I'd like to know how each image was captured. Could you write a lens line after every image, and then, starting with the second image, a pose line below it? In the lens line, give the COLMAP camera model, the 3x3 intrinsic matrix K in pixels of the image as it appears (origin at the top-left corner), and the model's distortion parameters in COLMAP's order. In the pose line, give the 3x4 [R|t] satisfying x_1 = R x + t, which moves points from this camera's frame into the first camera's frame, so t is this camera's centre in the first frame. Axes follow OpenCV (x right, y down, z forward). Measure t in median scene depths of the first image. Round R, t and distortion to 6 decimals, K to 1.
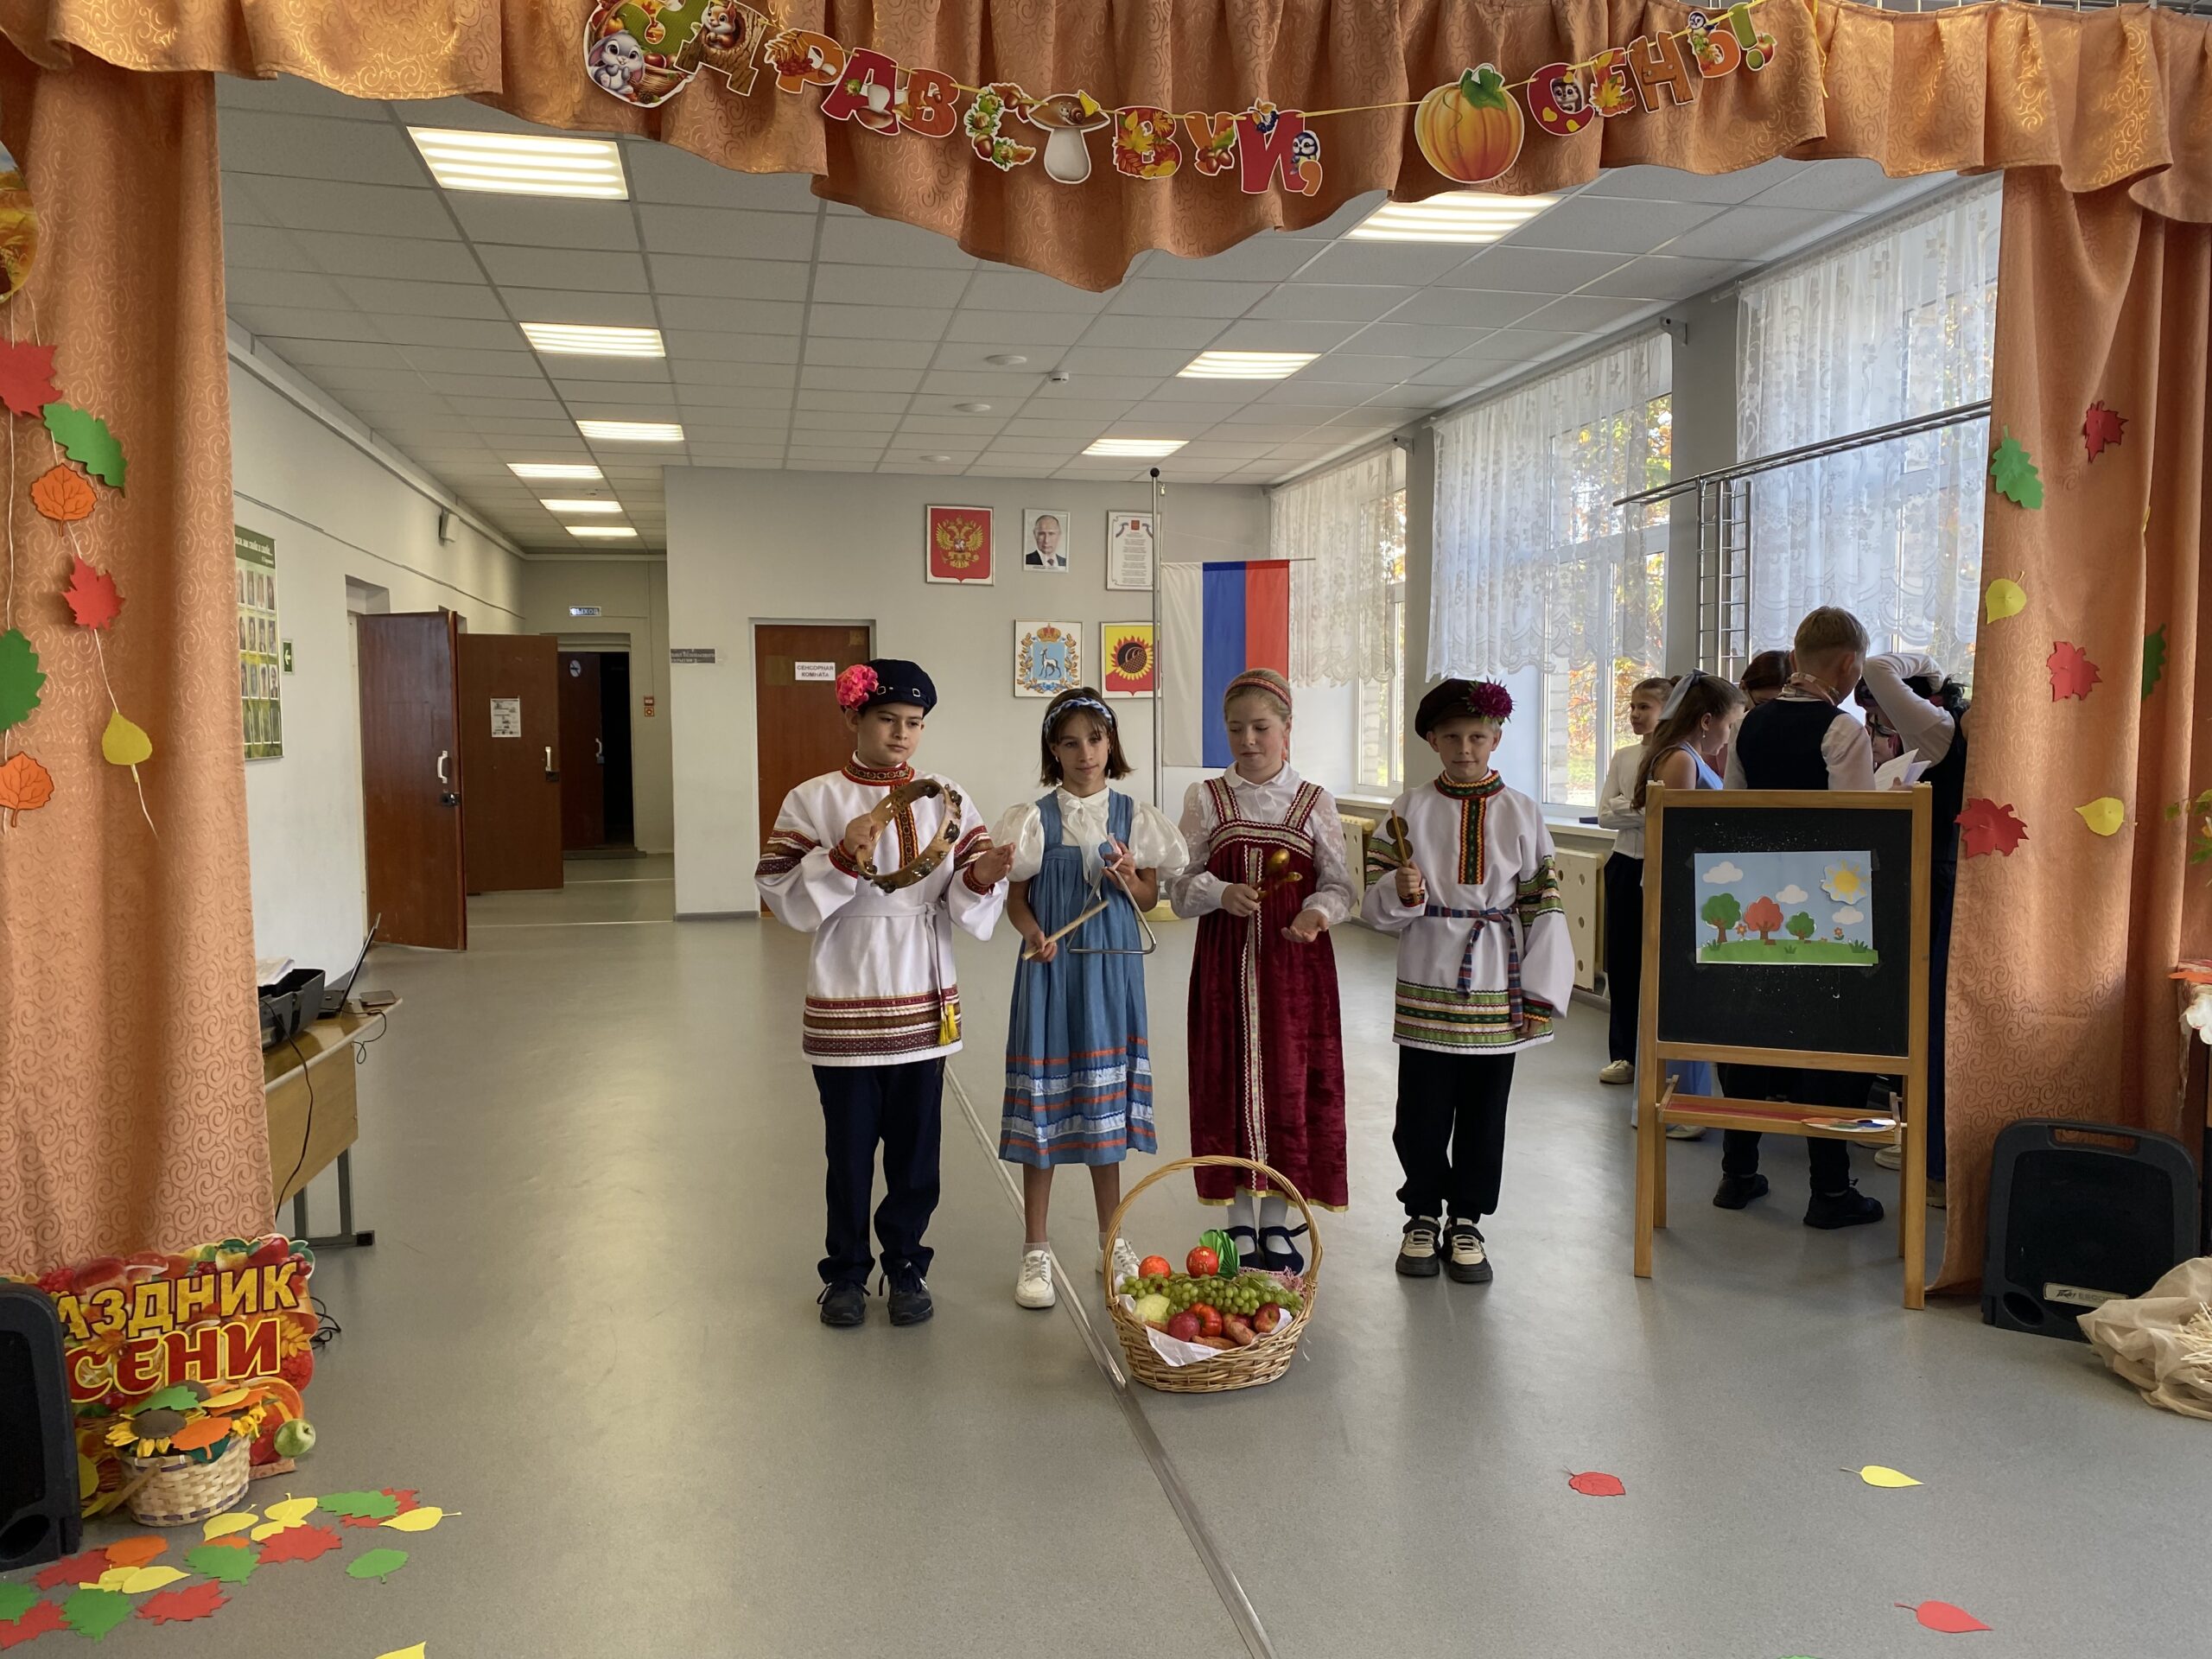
lens RADIAL K [[1698.3, 0, 1116.5], [0, 1698.3, 847.8], [0, 0, 1]] dist [0.048414, -0.061001]
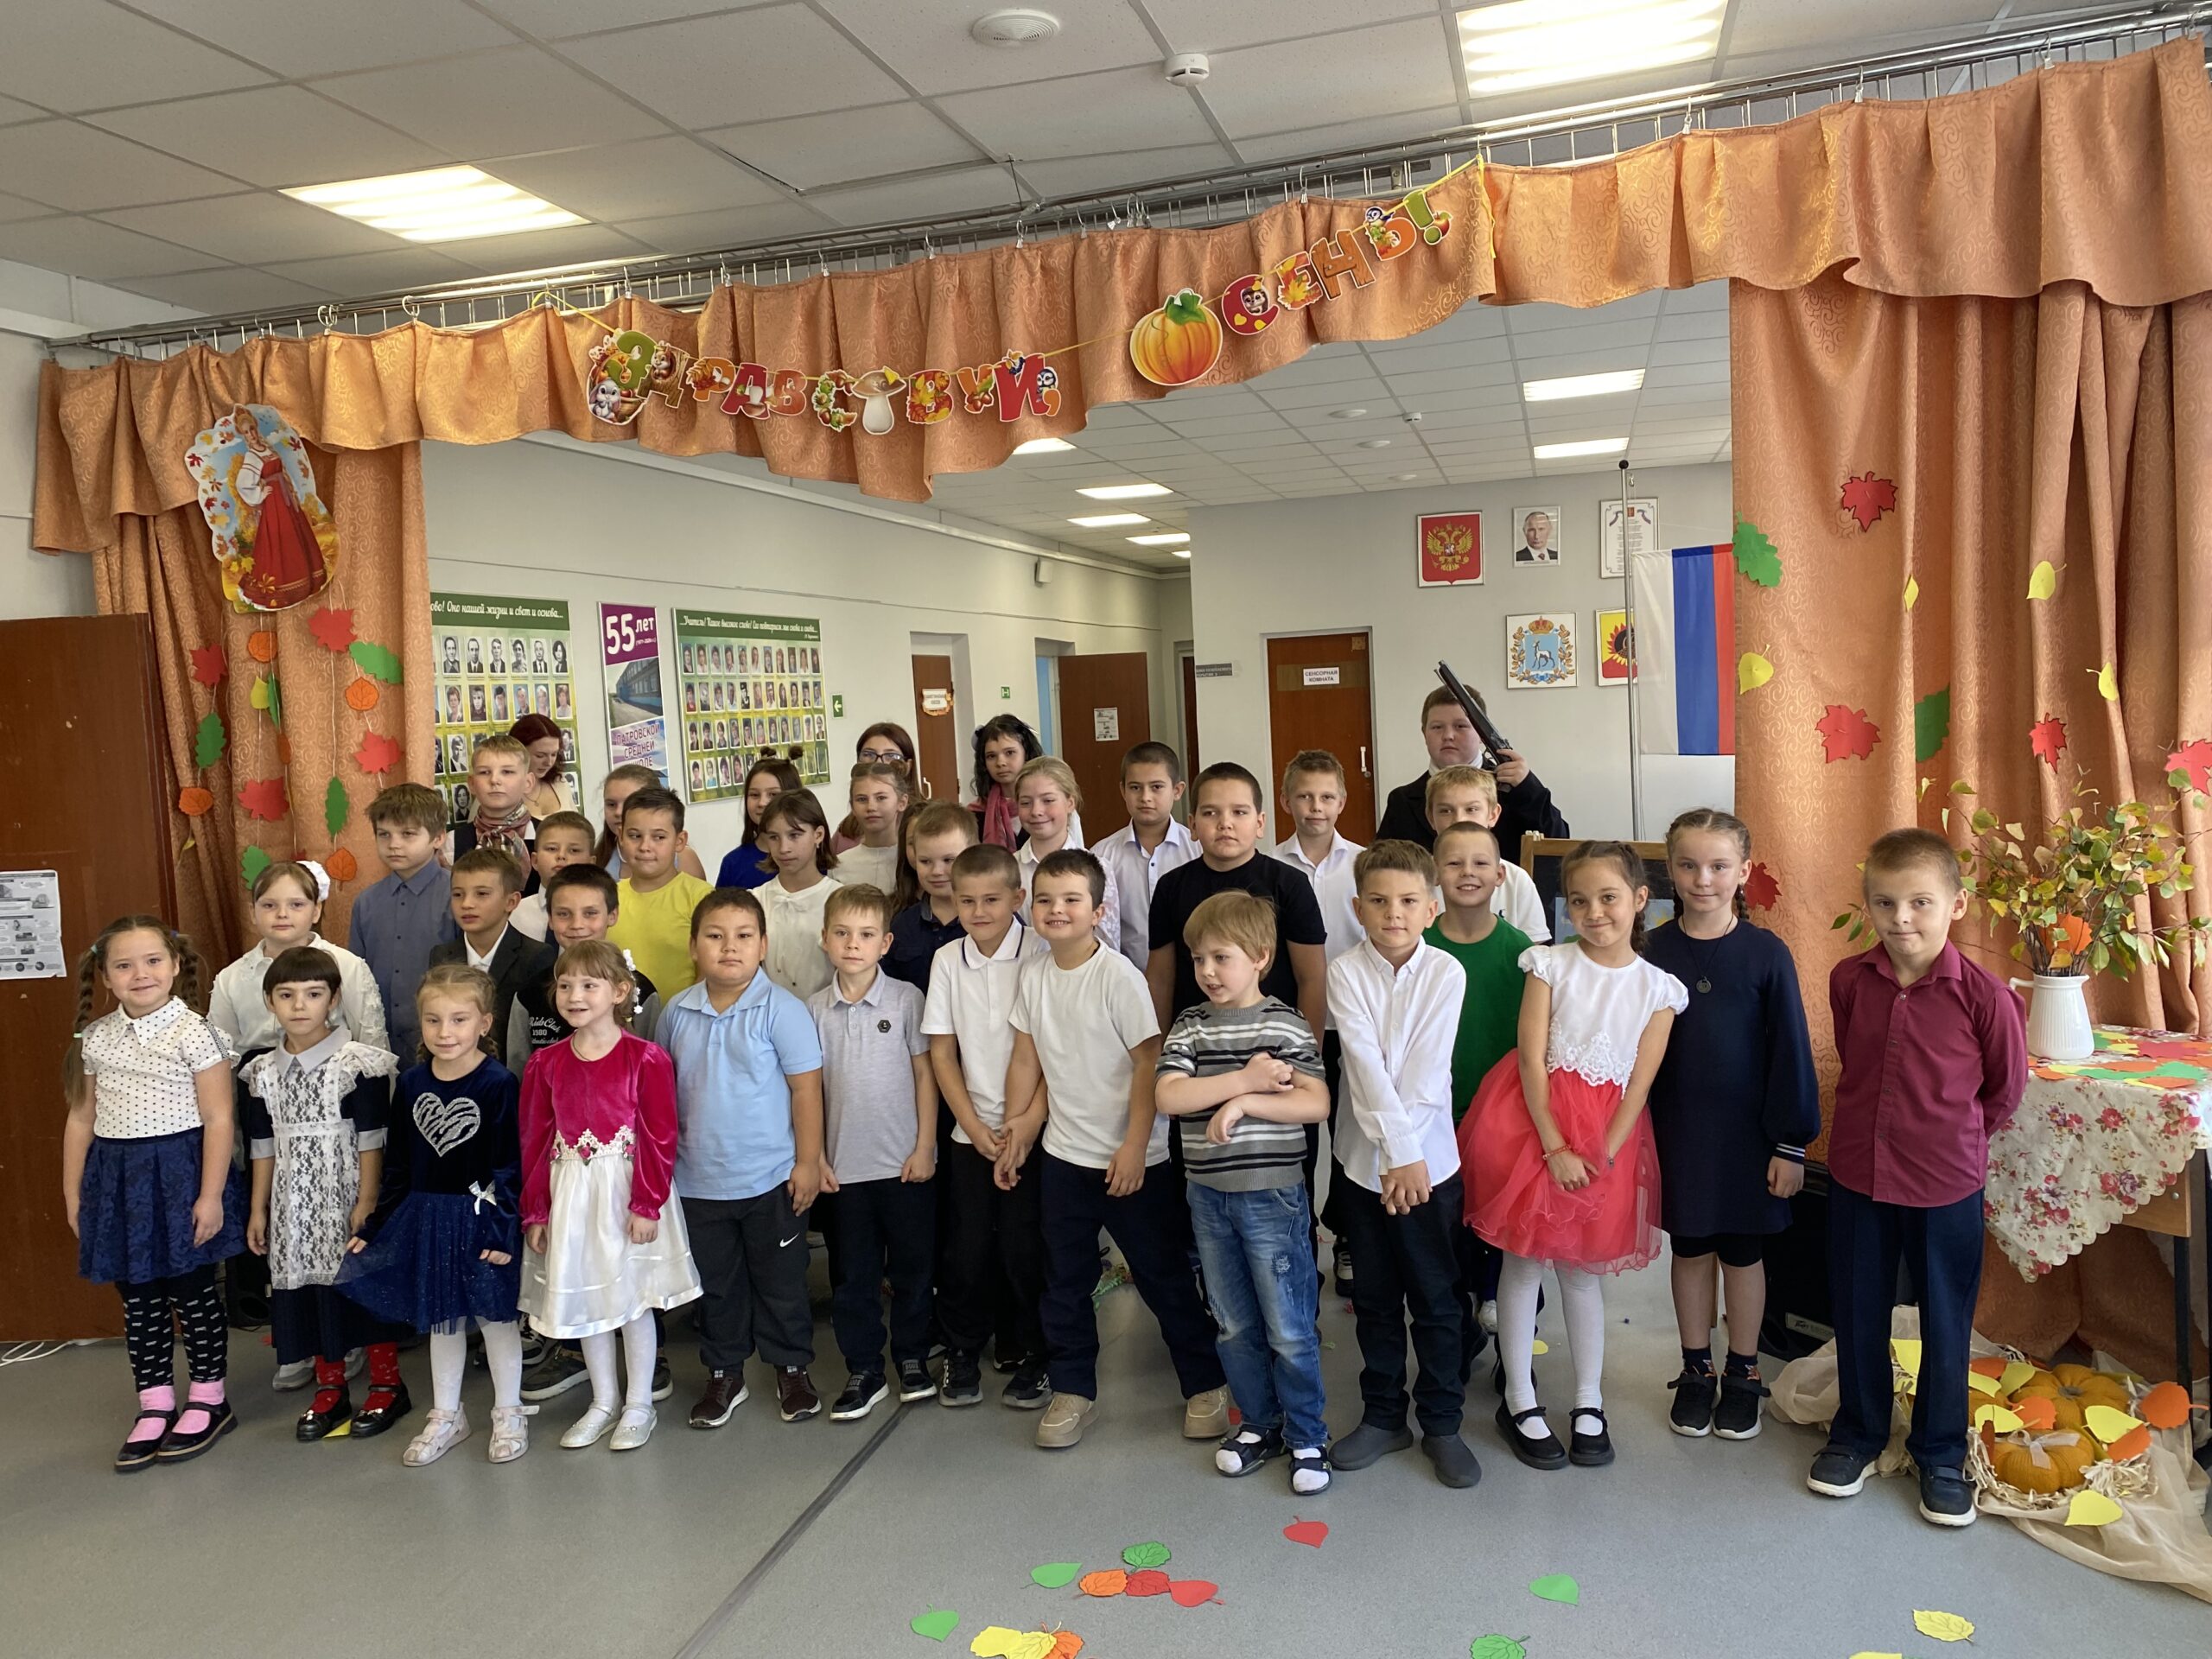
lens RADIAL K [[1698.3, 0, 1101.4], [0, 1698.3, 812.8], [0, 0, 1]] dist [0.048414, -0.061001]
pose [[0.886614, -0.012186, -0.462350, 0.686326], [0.015019, 0.999884, 0.002448, -0.068708], [0.462267, -0.009115, 0.886694, -0.141038]]
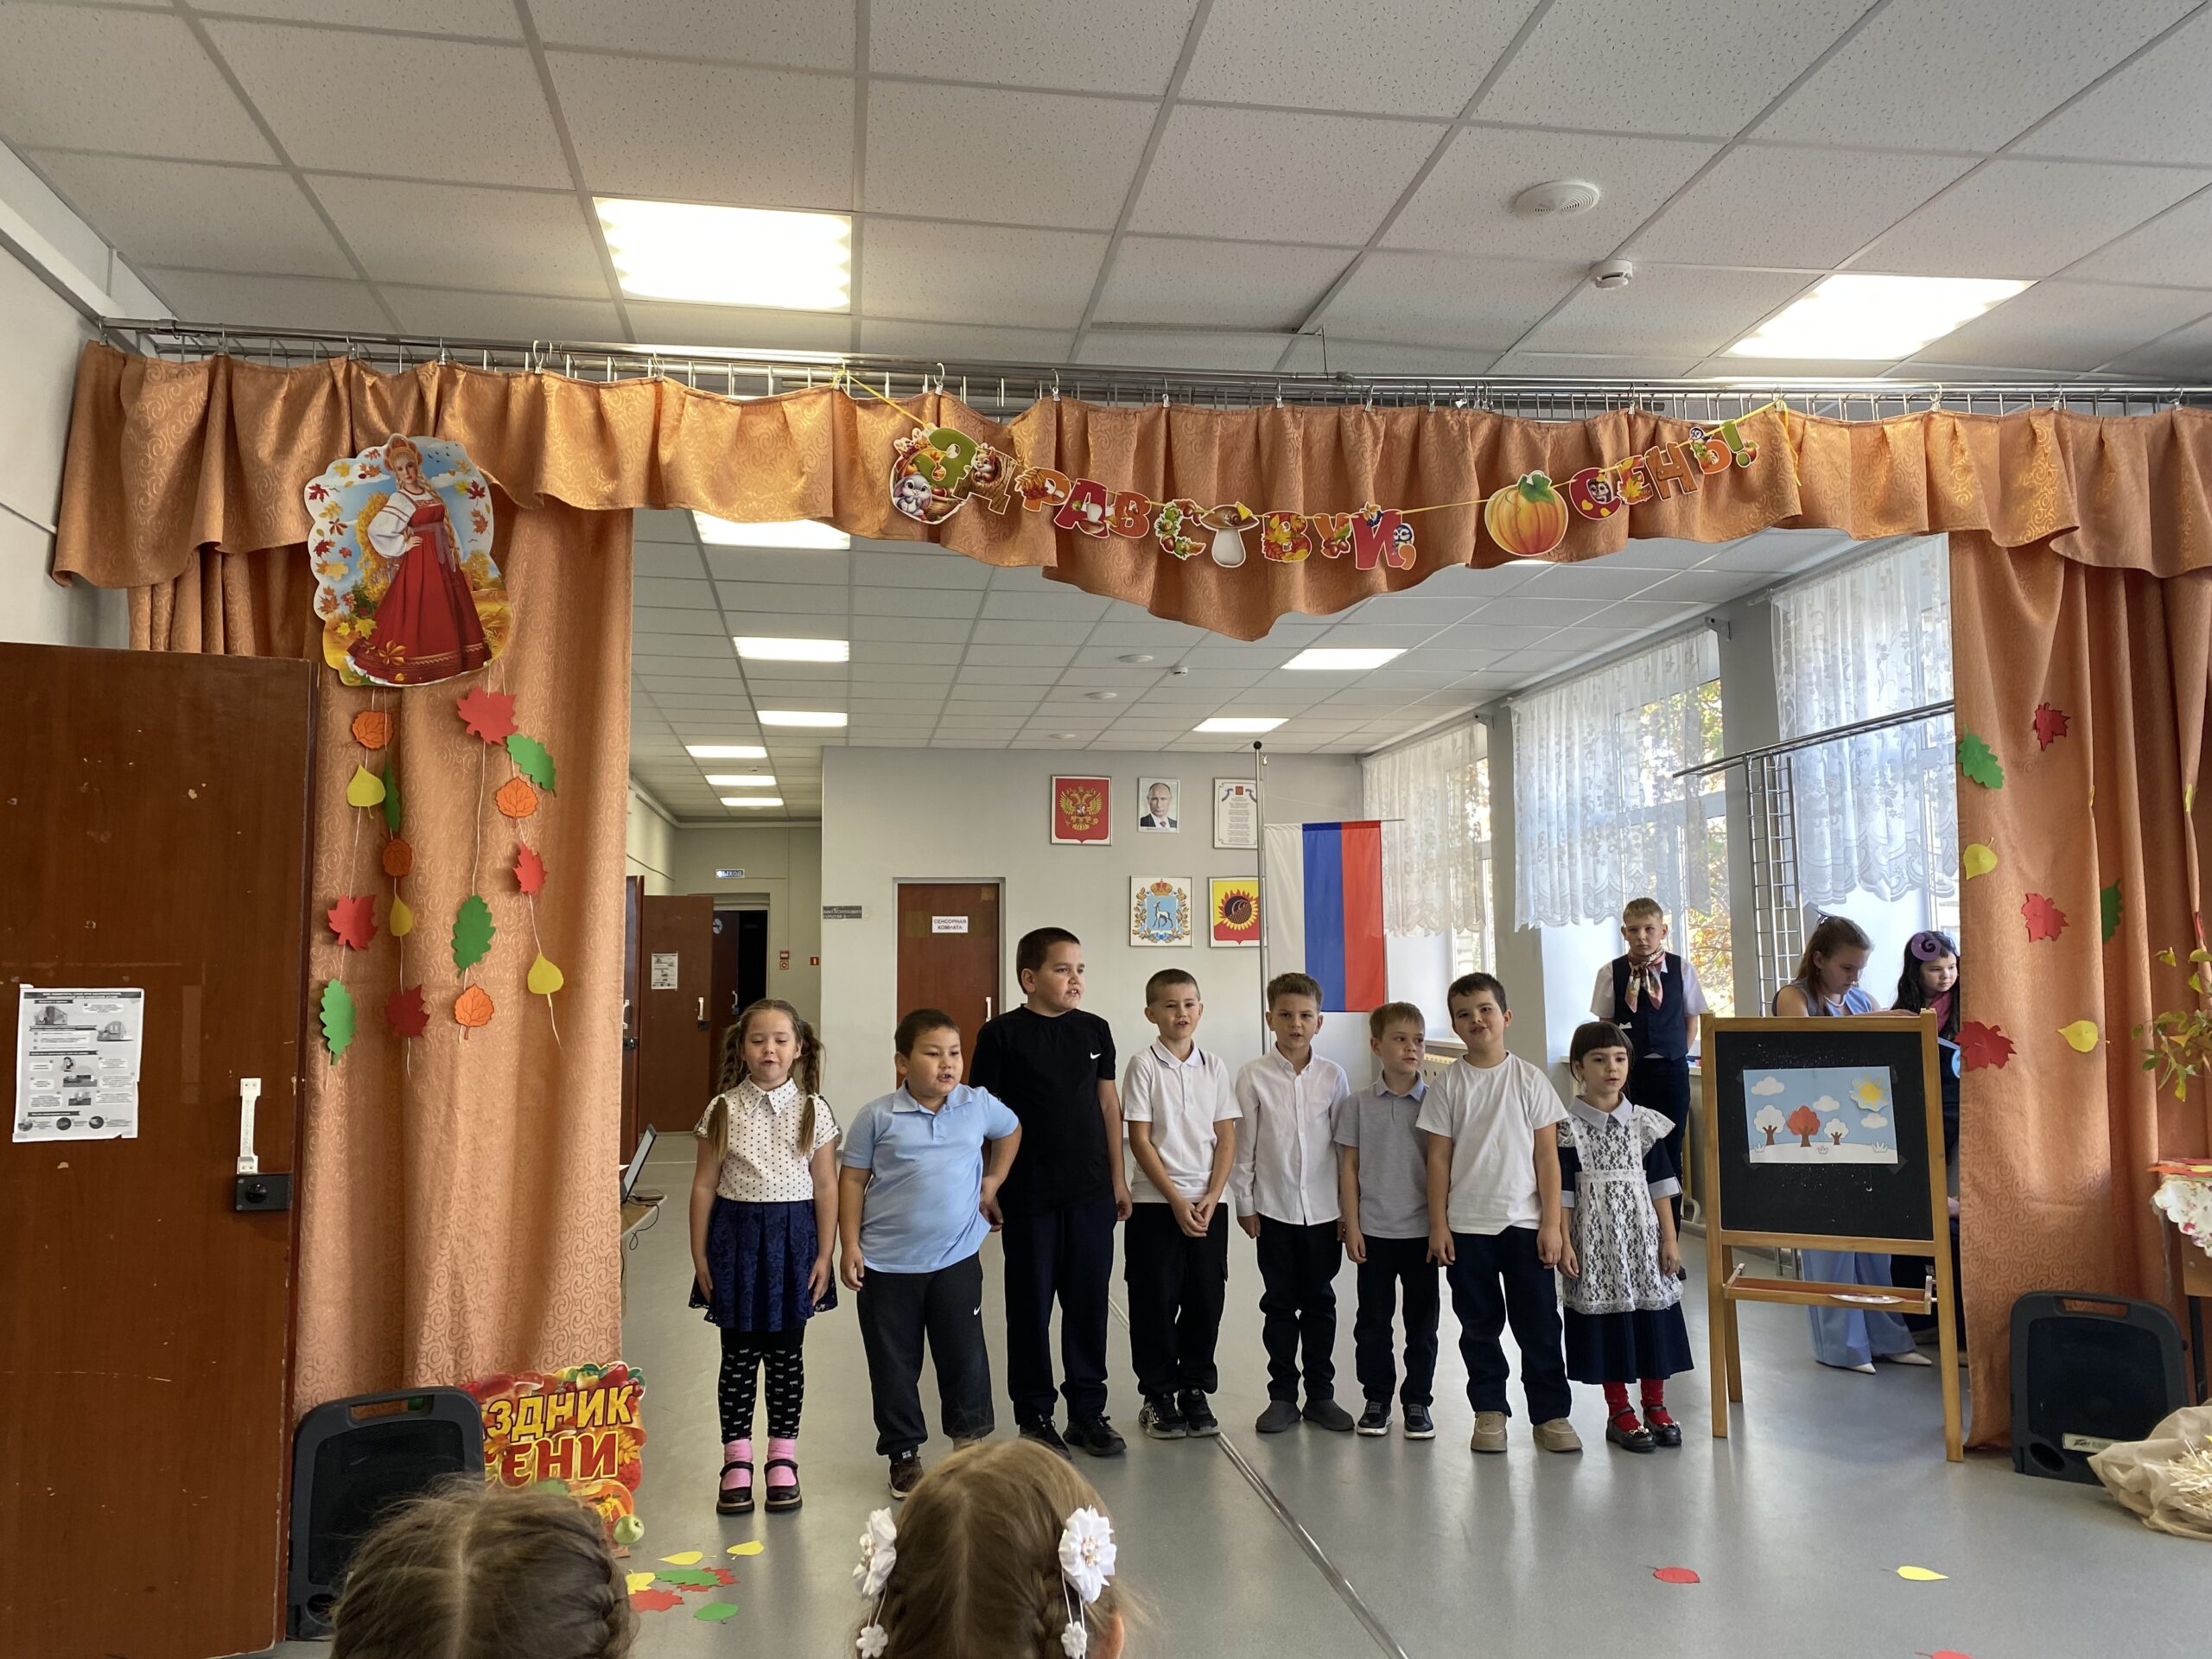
lens RADIAL K [[1698.3, 0, 1102.5], [0, 1698.3, 821.4], [0, 0, 1]] dist [0.048414, -0.061001]
pose [[0.998229, -0.009759, -0.058688, -0.046082], [-0.000007, 0.986436, -0.164146, 0.032793], [0.059494, 0.163855, 0.984689, -0.278205]]
